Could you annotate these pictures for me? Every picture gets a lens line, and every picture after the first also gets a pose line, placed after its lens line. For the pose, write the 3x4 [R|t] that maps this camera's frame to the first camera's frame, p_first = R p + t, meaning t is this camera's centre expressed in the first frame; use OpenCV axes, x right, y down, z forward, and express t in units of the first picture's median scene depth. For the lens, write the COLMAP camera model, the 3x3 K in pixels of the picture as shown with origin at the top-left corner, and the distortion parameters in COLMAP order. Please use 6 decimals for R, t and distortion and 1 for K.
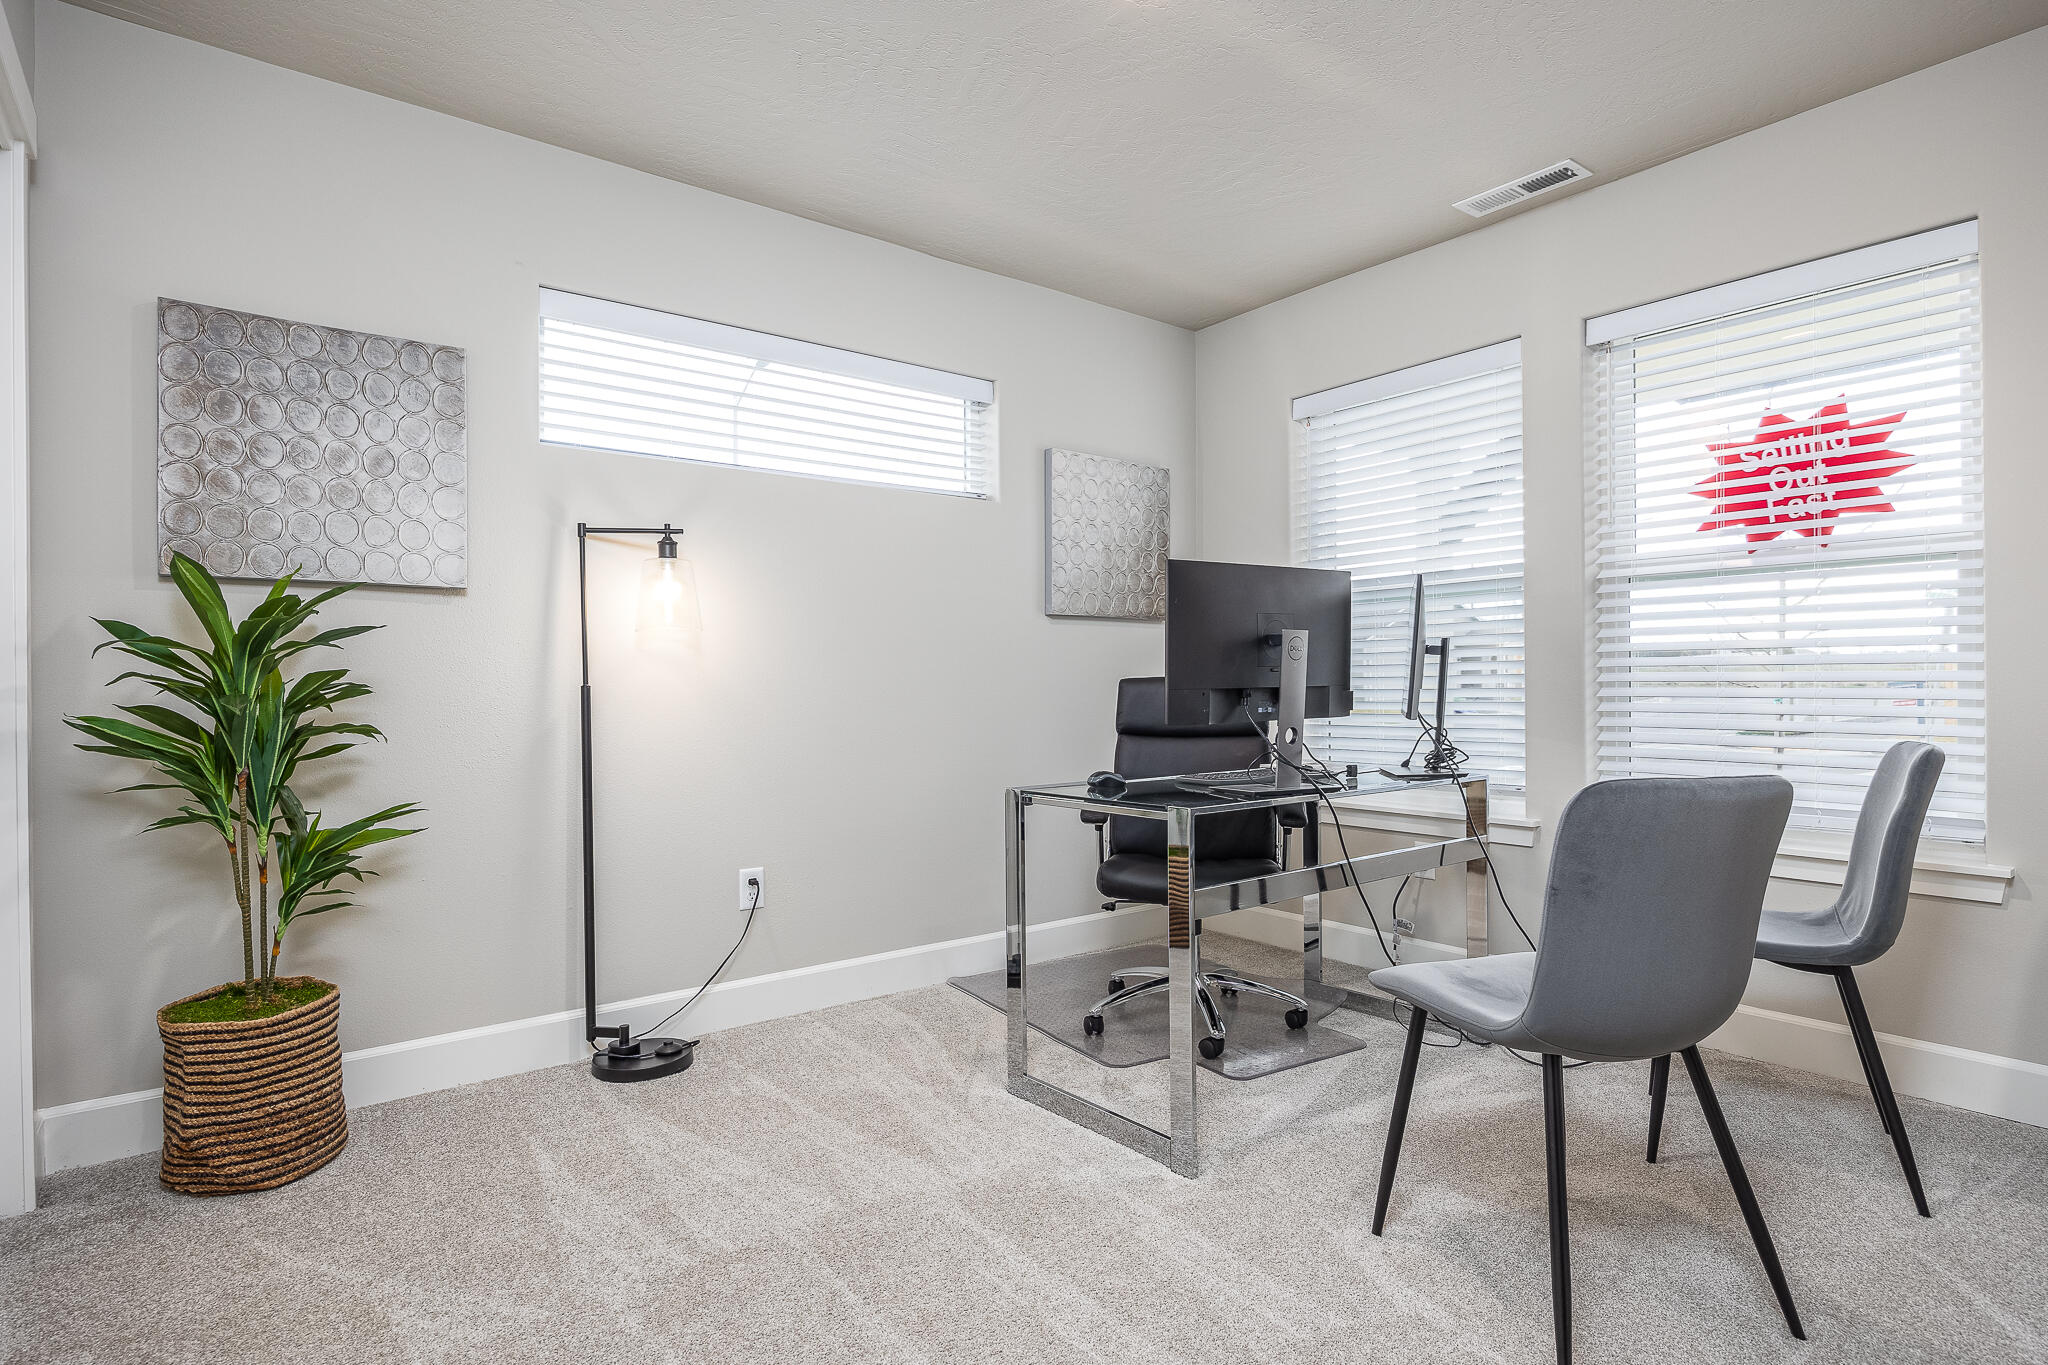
lens RADIAL K [[1054.1, 0, 1020.8], [0, 1054.1, 674.5], [0, 0, 1]] dist [0.000204, -0.001588]
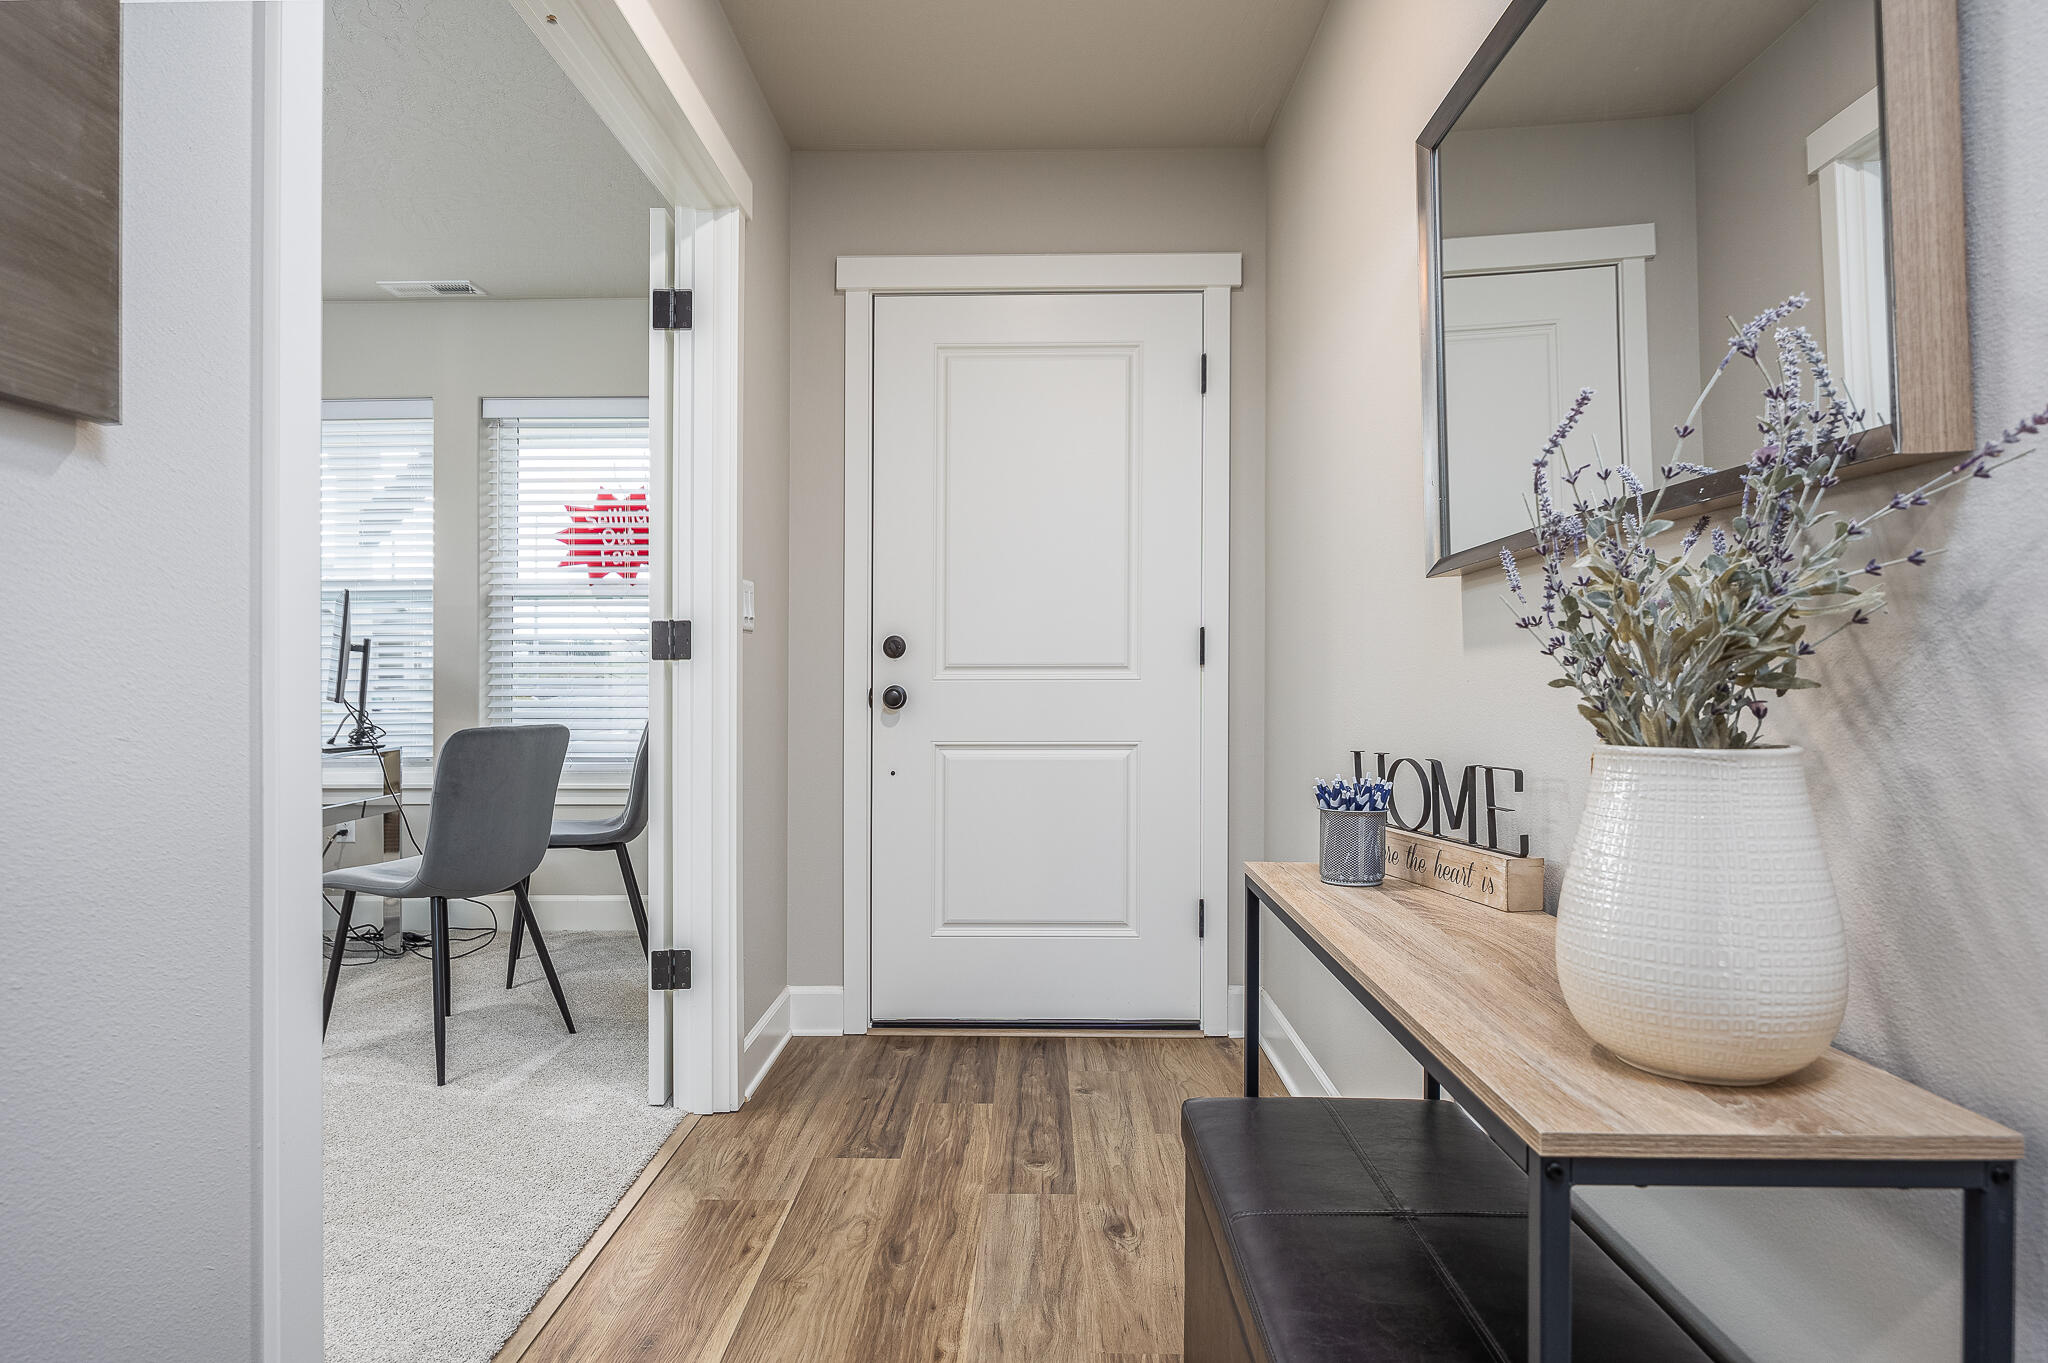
lens RADIAL K [[1172.5, 0, 1020.2], [0, 1172.5, 661.3], [0, 0, 1]] dist [0.002899, -0.002328]
pose [[0.623979, 0.010580, 0.781370, -0.203347], [-0.005771, 0.999943, -0.008931, -0.000037], [-0.781420, 0.001063, 0.624005, -0.478124]]
